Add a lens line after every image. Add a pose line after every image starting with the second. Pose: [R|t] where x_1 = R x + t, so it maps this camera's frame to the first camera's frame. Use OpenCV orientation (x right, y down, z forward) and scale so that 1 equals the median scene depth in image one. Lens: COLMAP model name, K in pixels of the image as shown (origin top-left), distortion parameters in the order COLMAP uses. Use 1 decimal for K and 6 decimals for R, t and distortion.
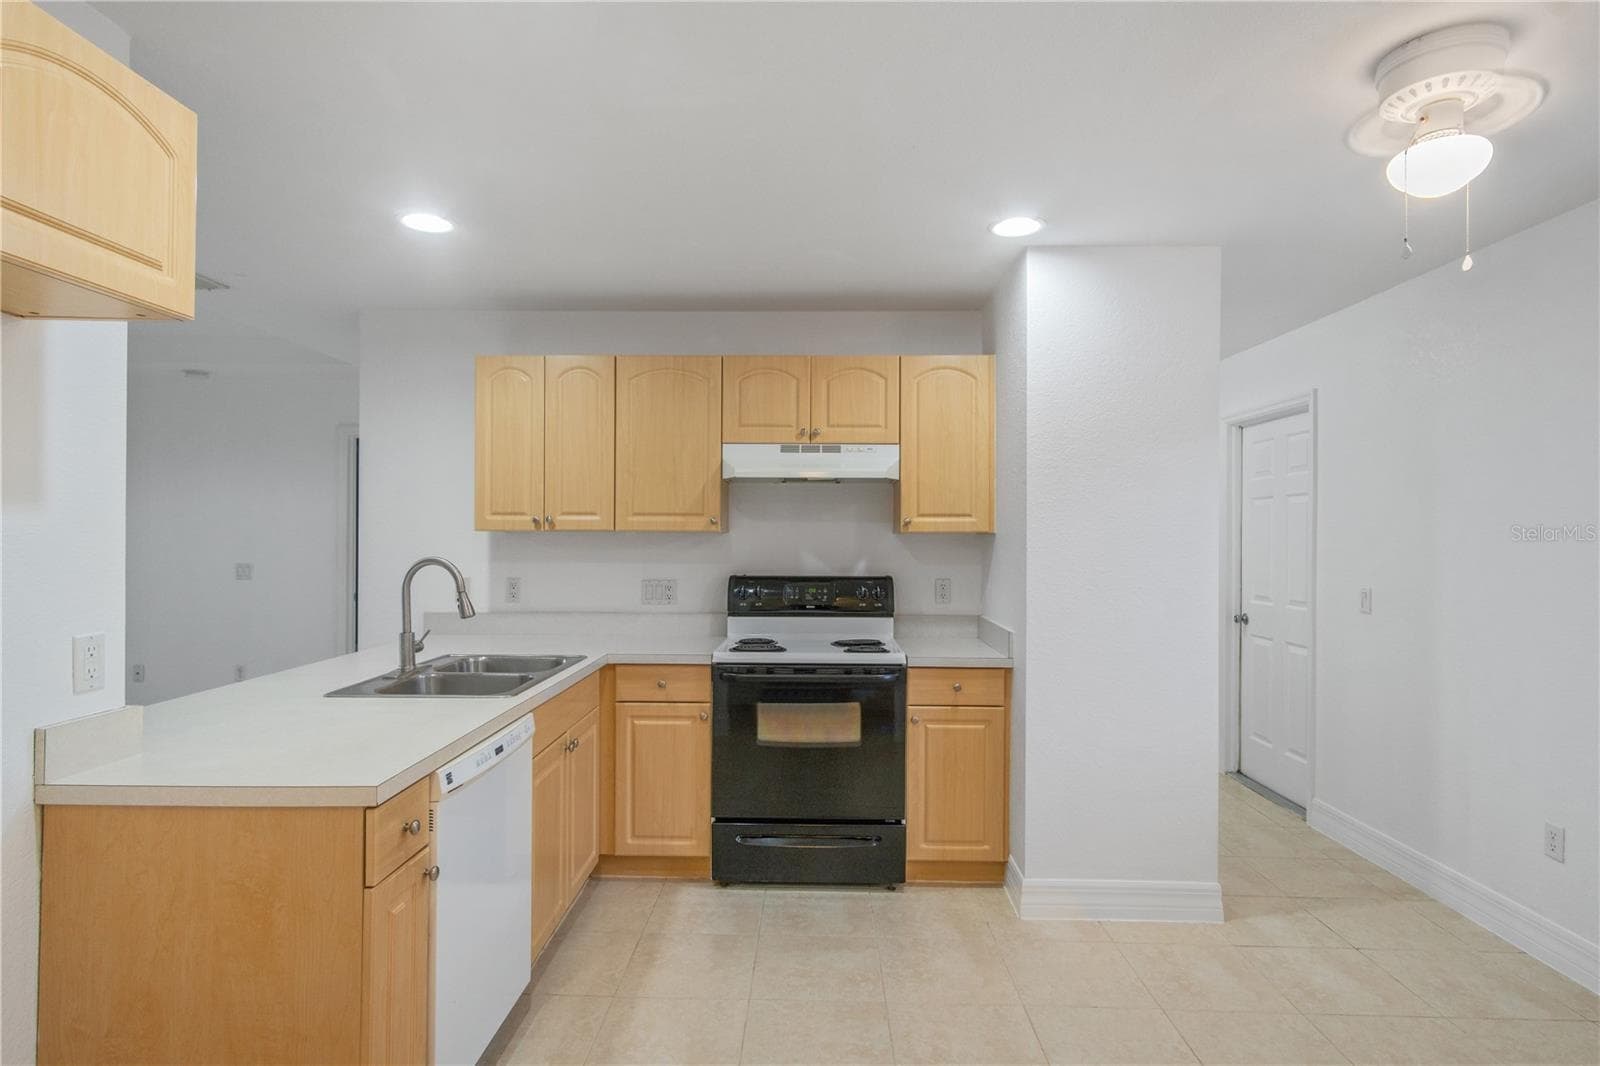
lens RADIAL K [[843.4, 0, 794.5], [0, 843.4, 534.4], [0, 0, 1]] dist [0.004389, 0.000758]
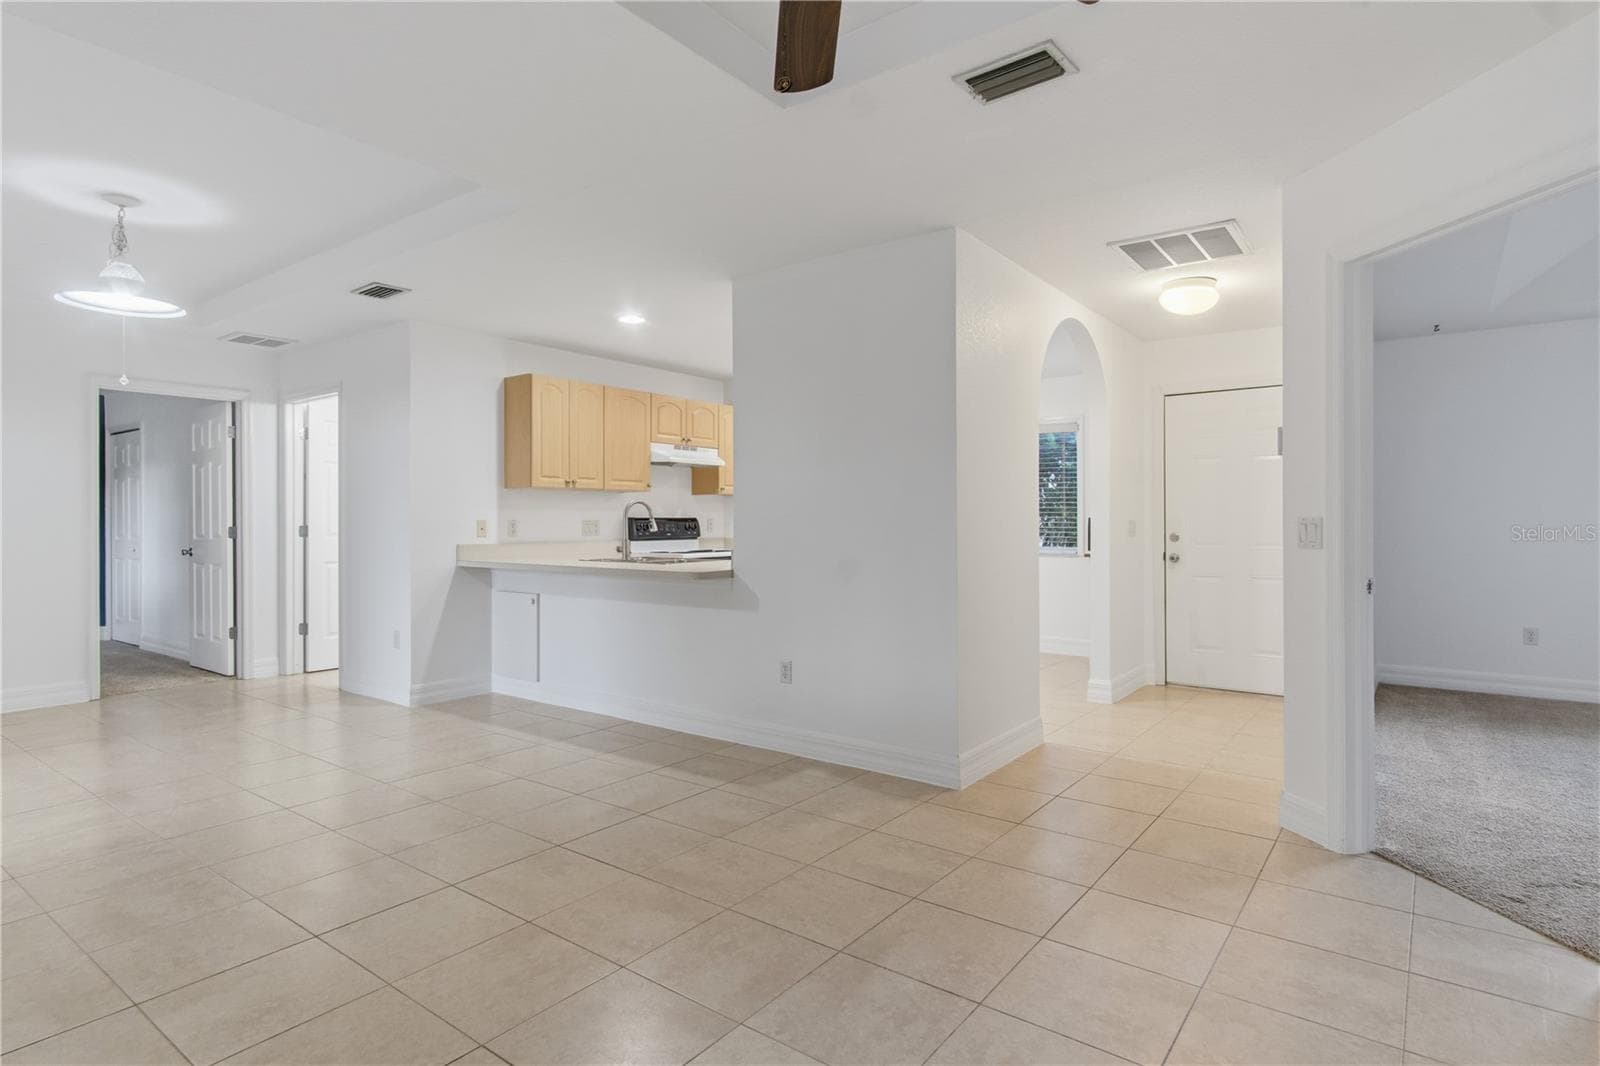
lens RADIAL K [[839.5, 0, 795.7], [0, 839.5, 523.6], [0, 0, 1]] dist [0.003854, 0.001661]
pose [[0.589129, -0.008304, 0.807996, -1.467626], [0.003780, 0.999965, 0.007520, 0.057758], [-0.808030, -0.001376, 0.589140, -0.323750]]
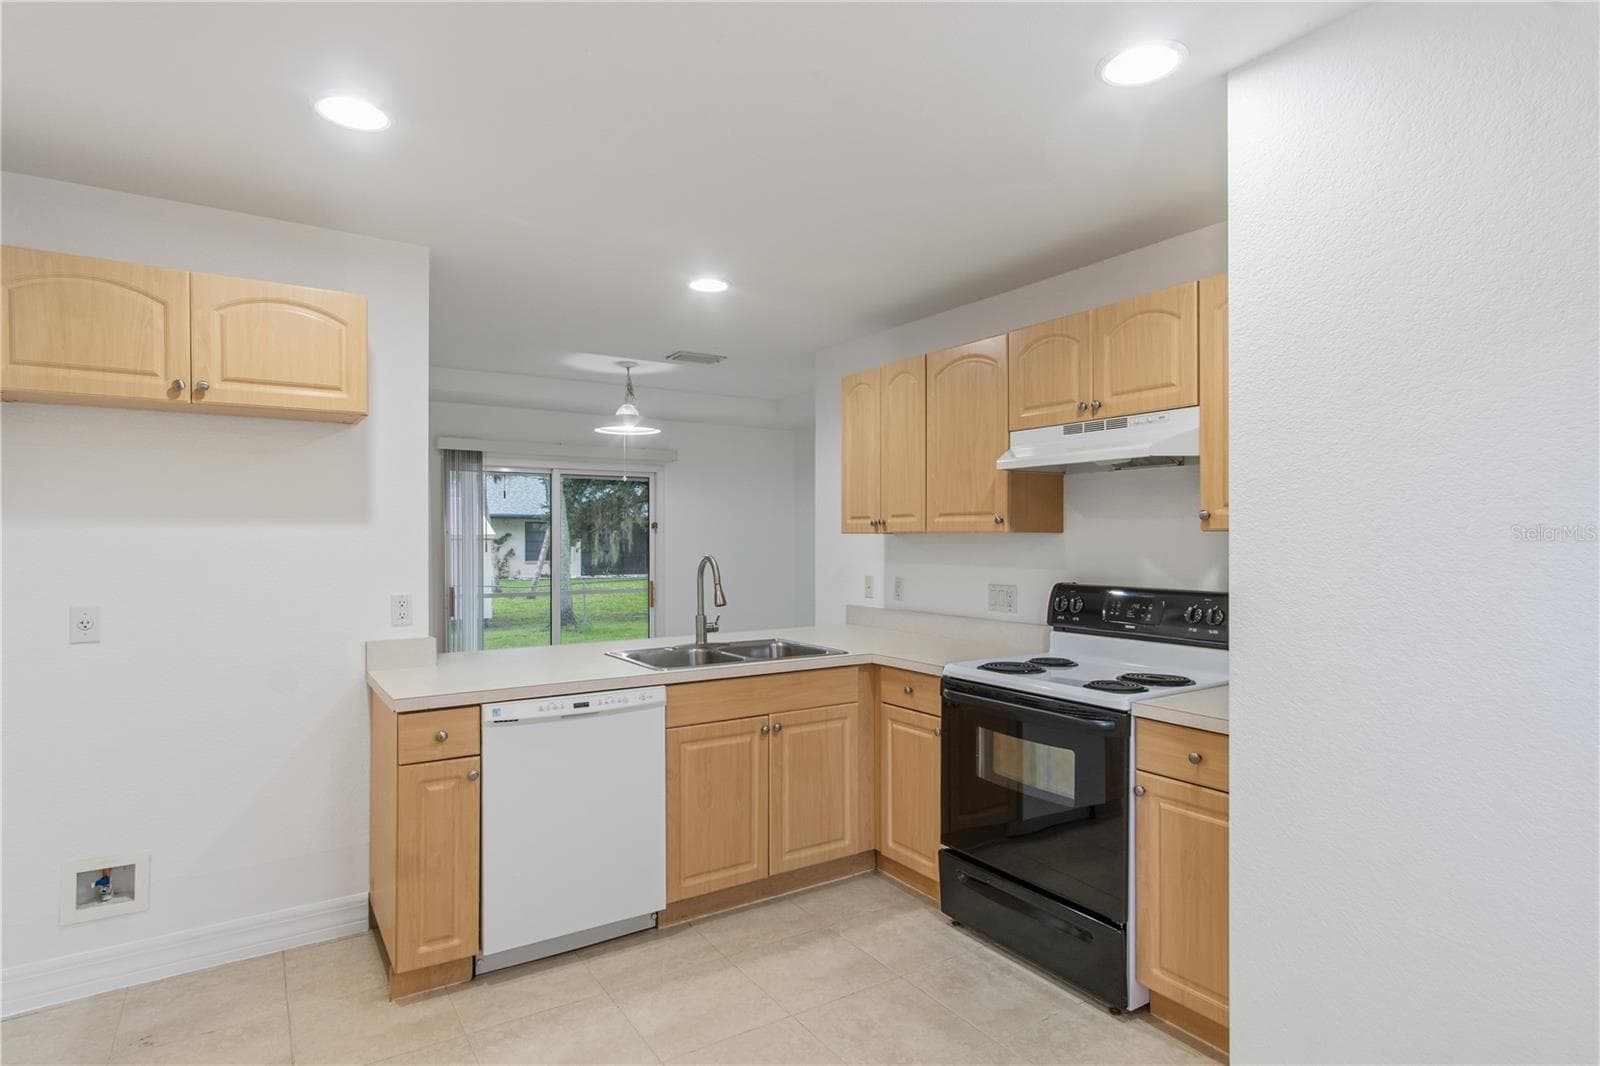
lens RADIAL K [[846.1, 0, 793.0], [0, 846.1, 539.6], [0, 0, 1]] dist [0.004838, 0.001325]
pose [[0.561843, -0.003559, -0.827236, 0.566115], [0.005073, 0.999987, -0.000857, 0.004742], [0.827228, -0.003715, 0.561854, 0.345426]]
